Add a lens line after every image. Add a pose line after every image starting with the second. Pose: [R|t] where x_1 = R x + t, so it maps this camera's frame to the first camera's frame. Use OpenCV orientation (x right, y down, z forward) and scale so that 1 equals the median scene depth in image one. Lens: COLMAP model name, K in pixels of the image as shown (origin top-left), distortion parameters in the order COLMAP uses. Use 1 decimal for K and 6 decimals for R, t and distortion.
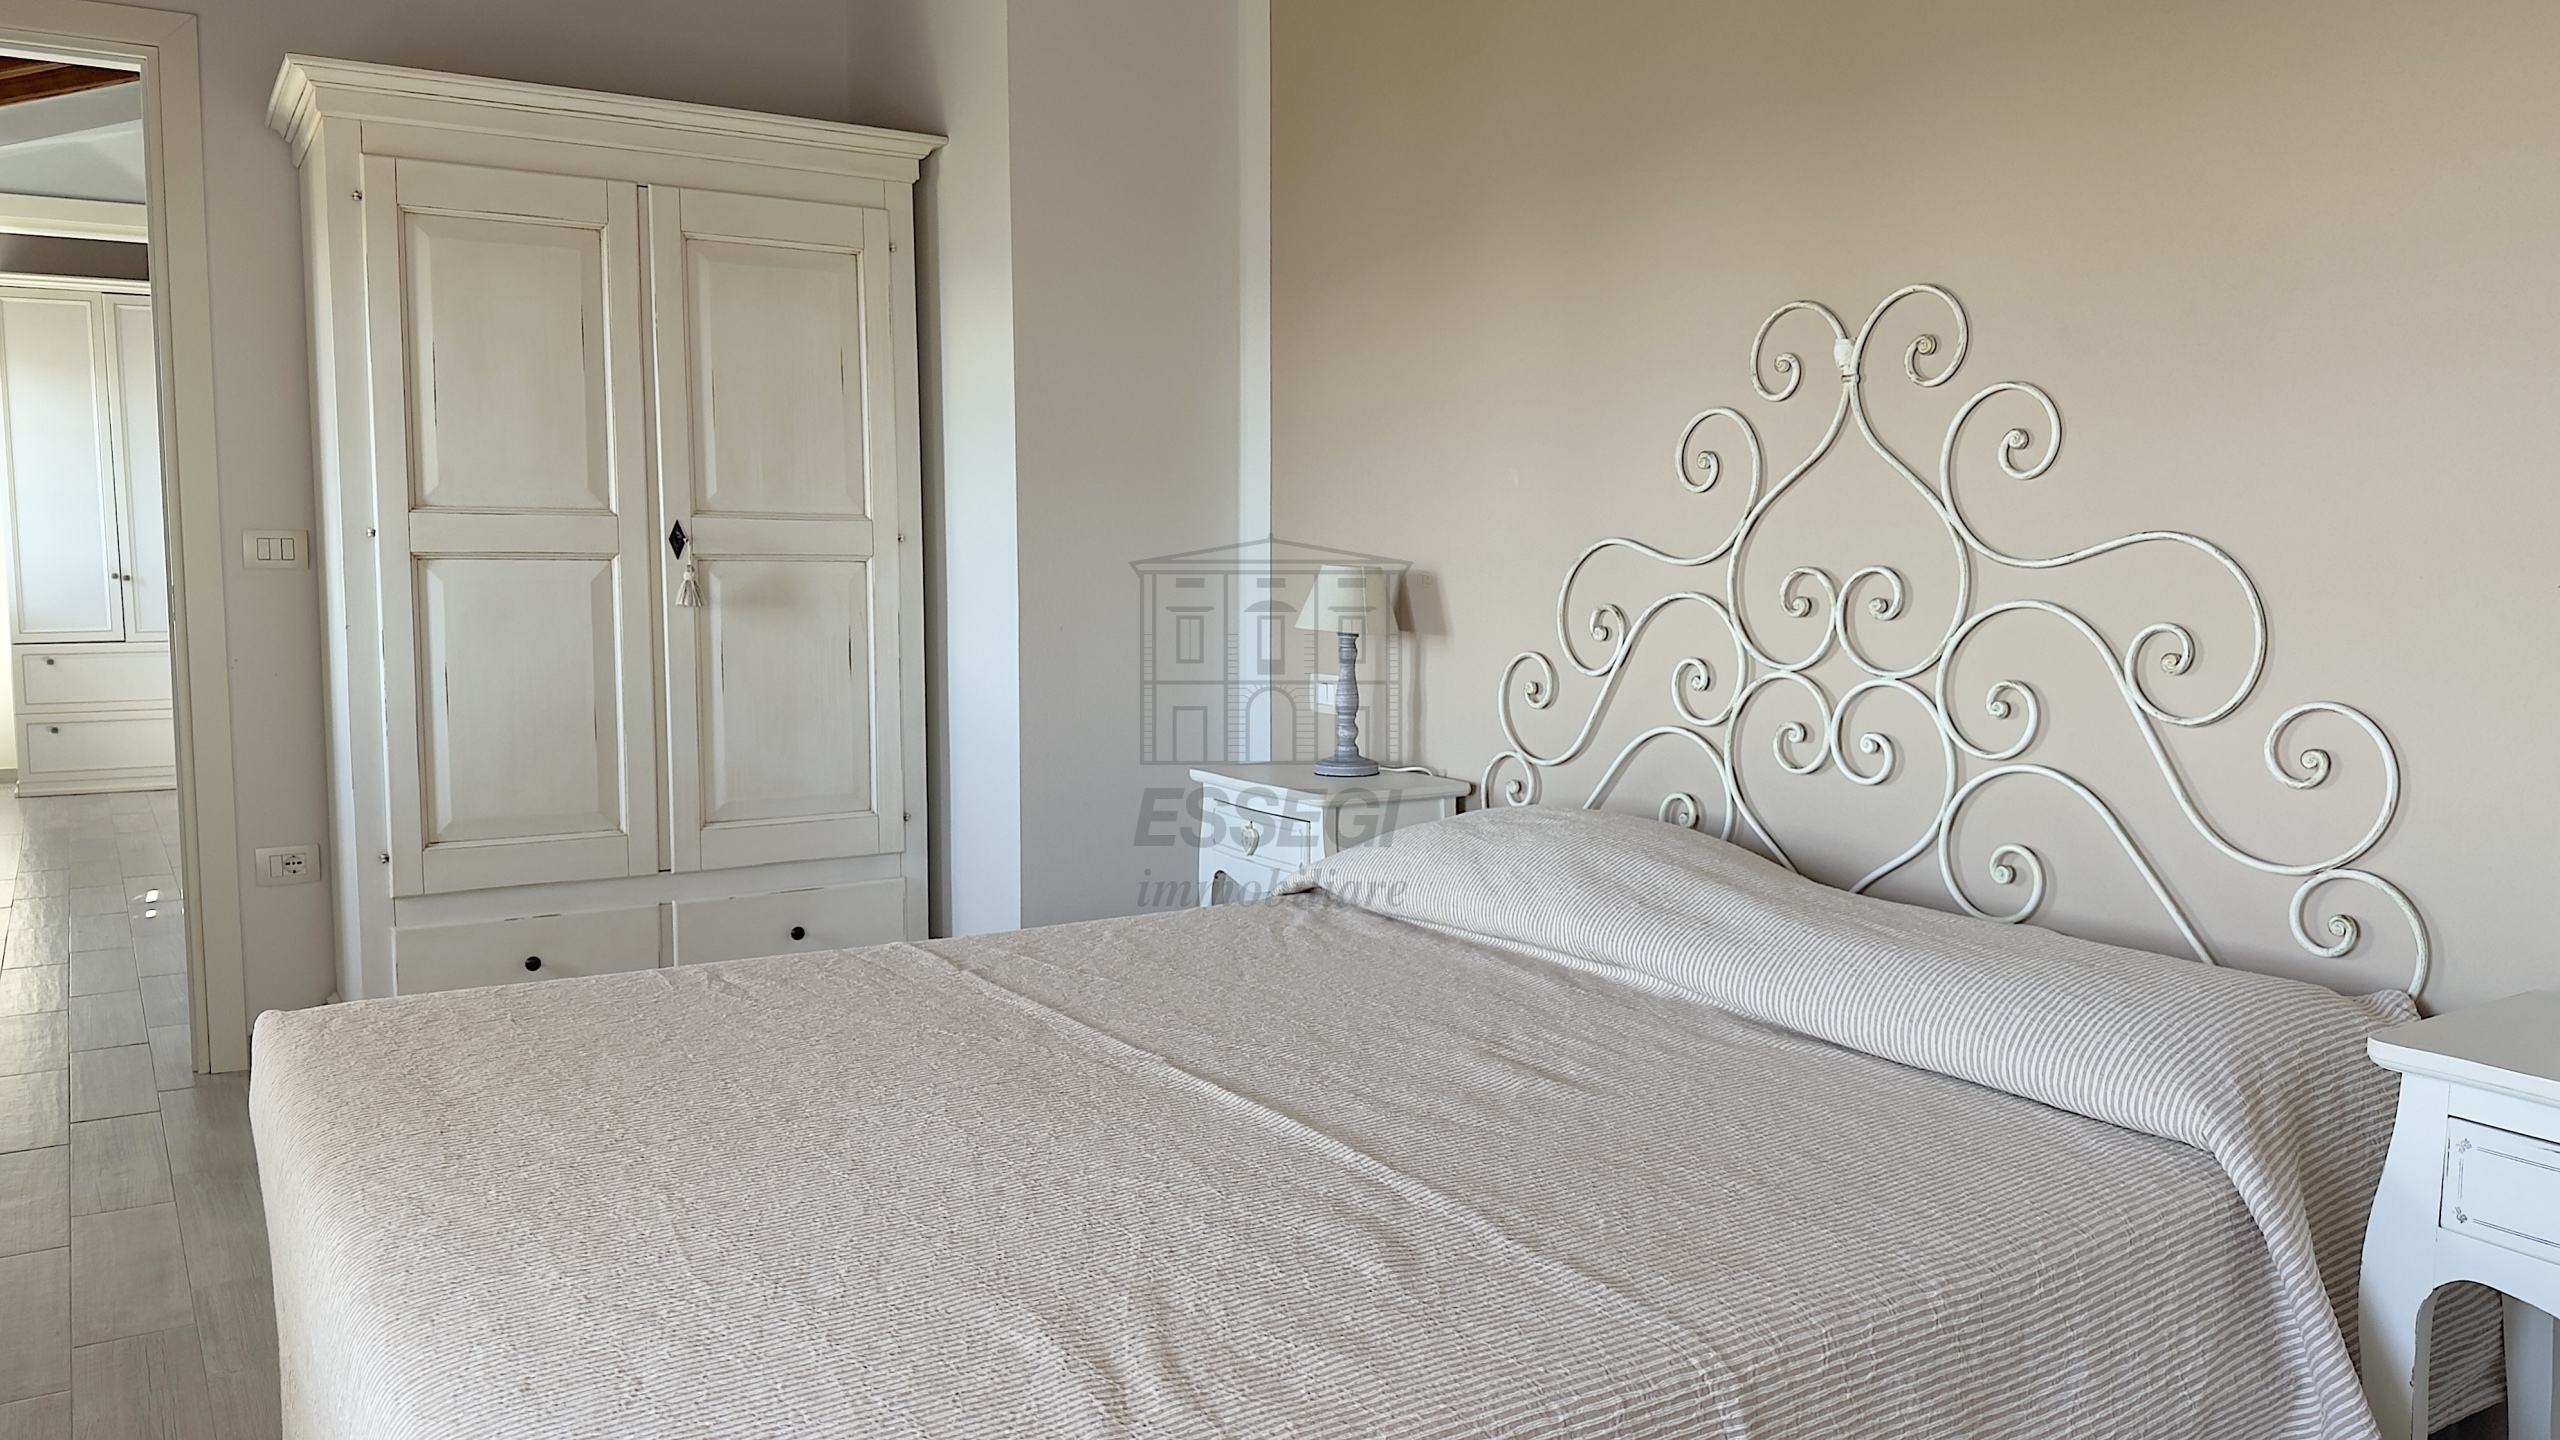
lens RADIAL K [[1798.9, 0, 1293.5], [0, 1798.9, 727.9], [0, 0, 1]] dist [0.107735, -0.158180]
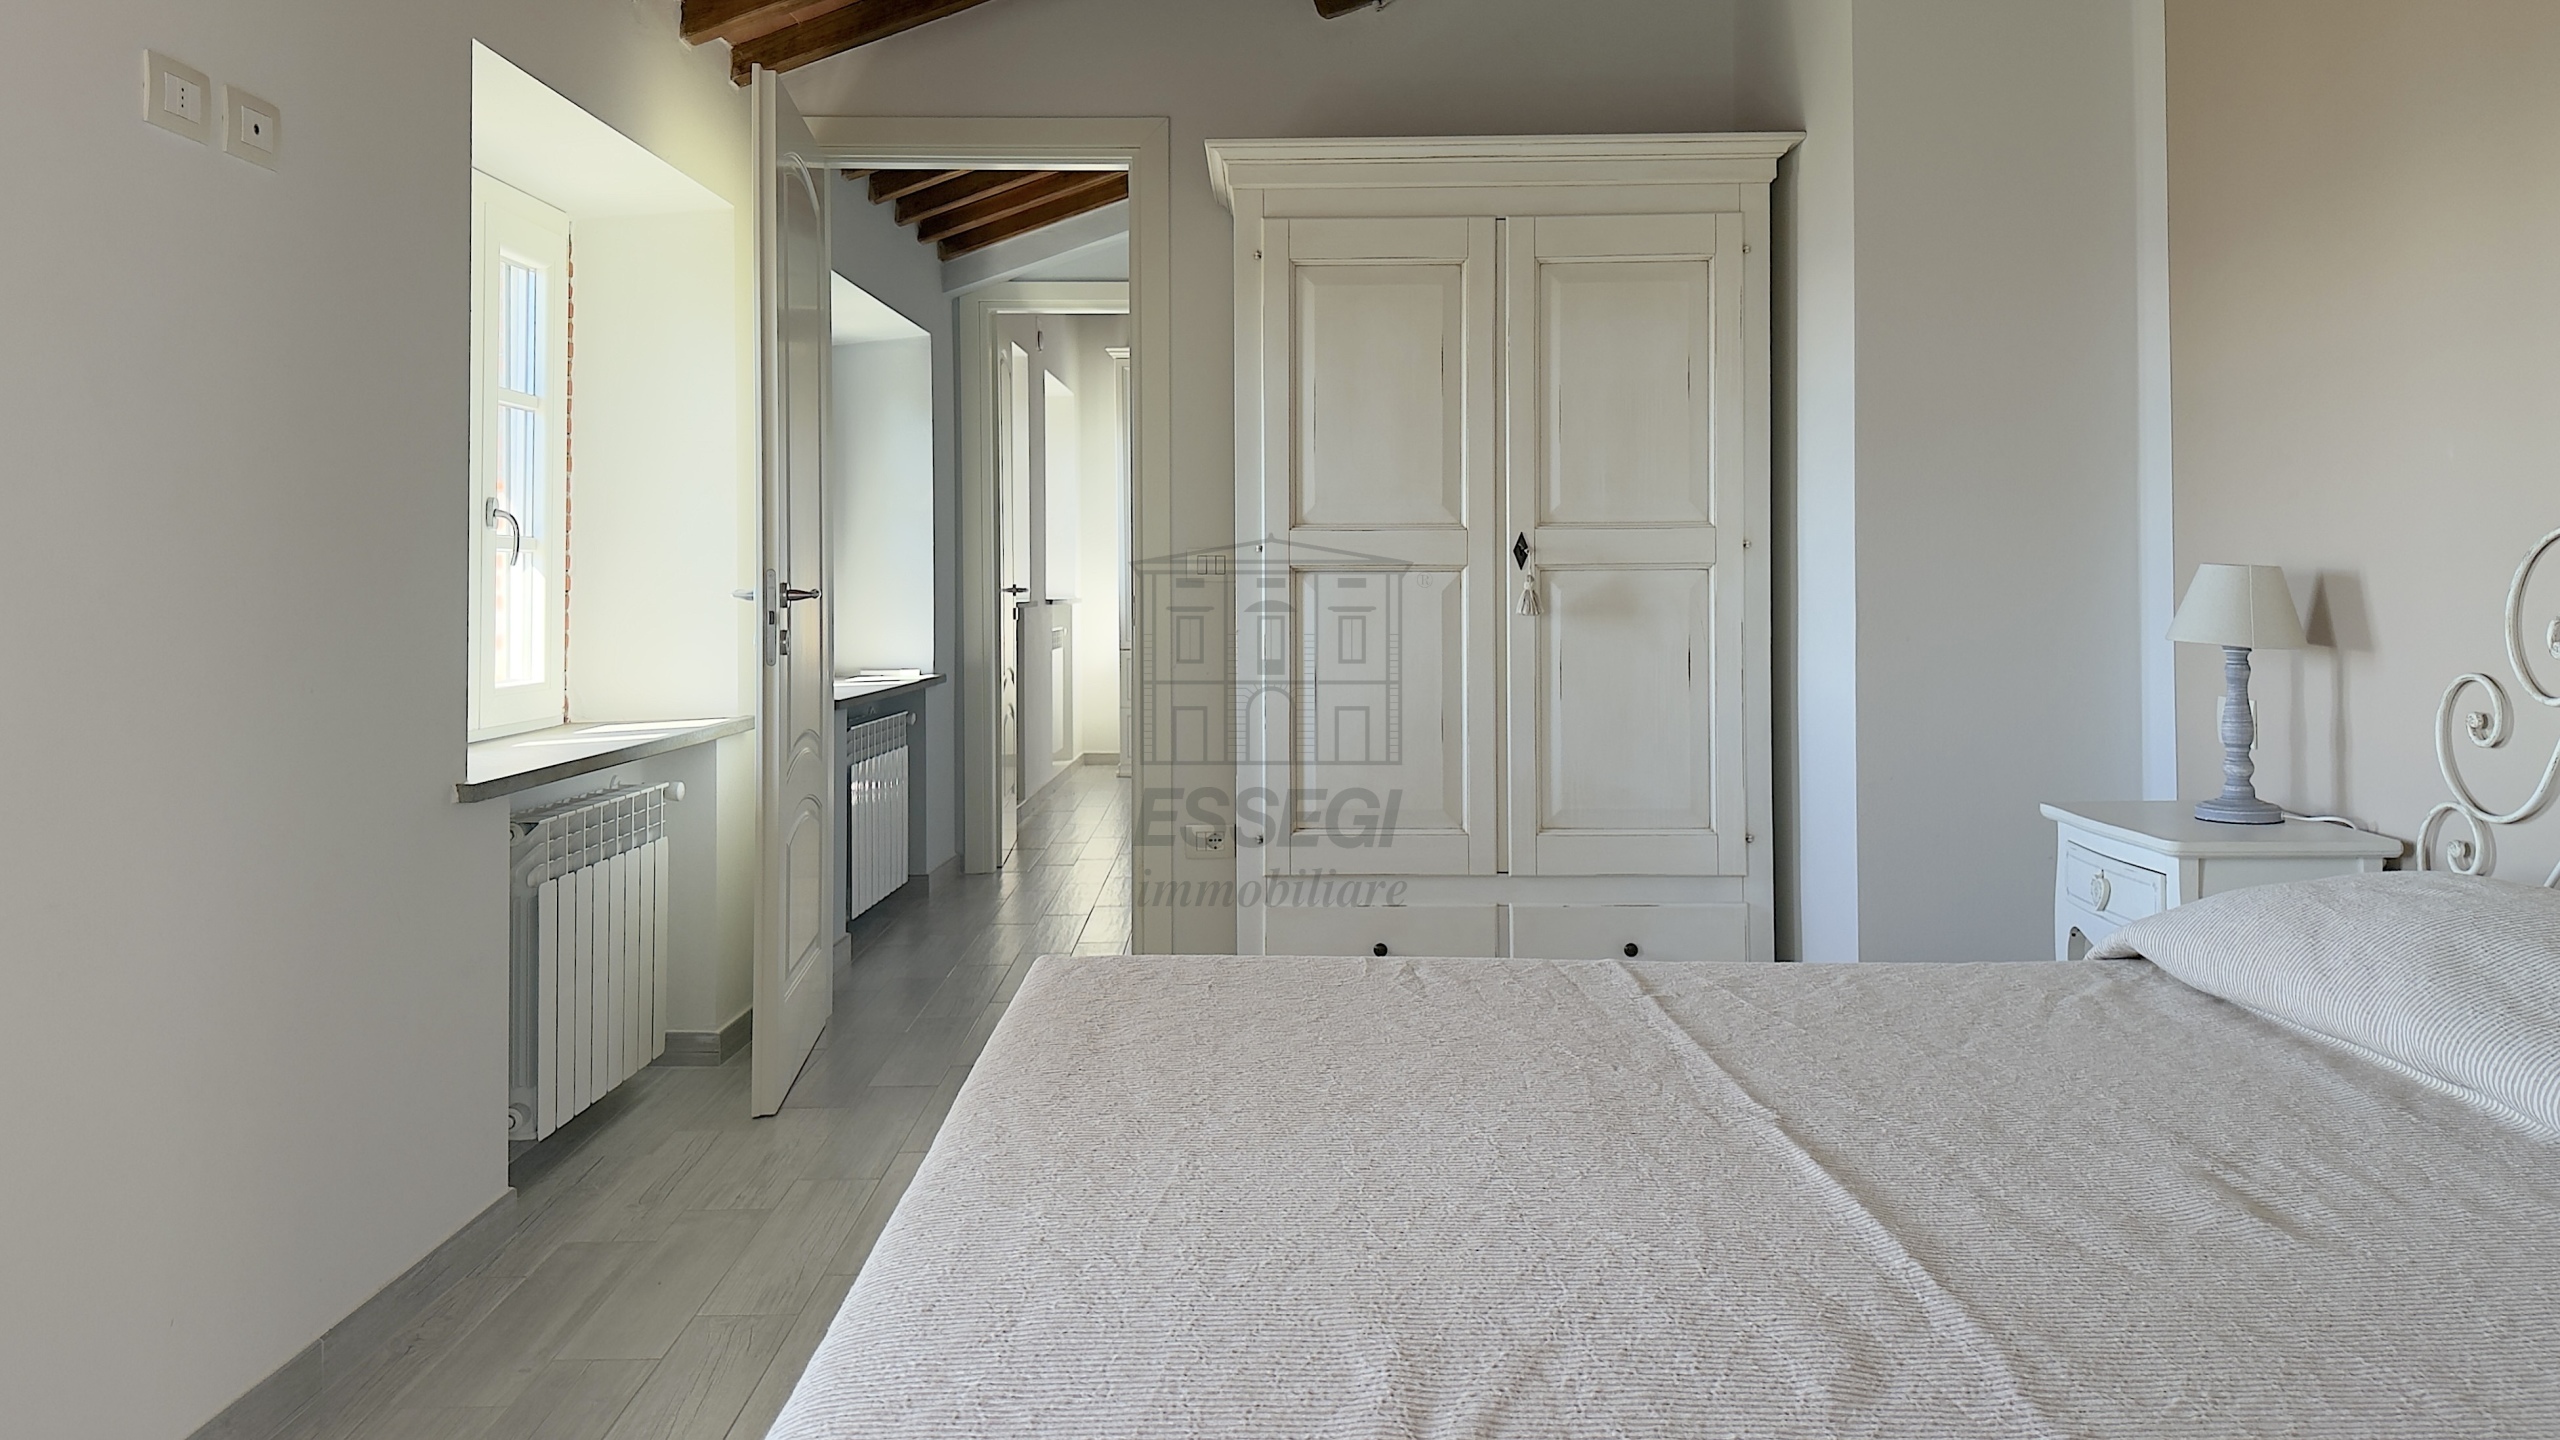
lens RADIAL K [[1849.0, 0, 1288.0], [0, 1849.0, 593.7], [0, 0, 1]] dist [0.109809, -0.176356]
pose [[0.841329, -0.003508, -0.540512, 0.126093], [-0.042423, 0.996466, -0.072500, 0.003164], [0.538856, 0.083926, 0.838207, 0.049013]]
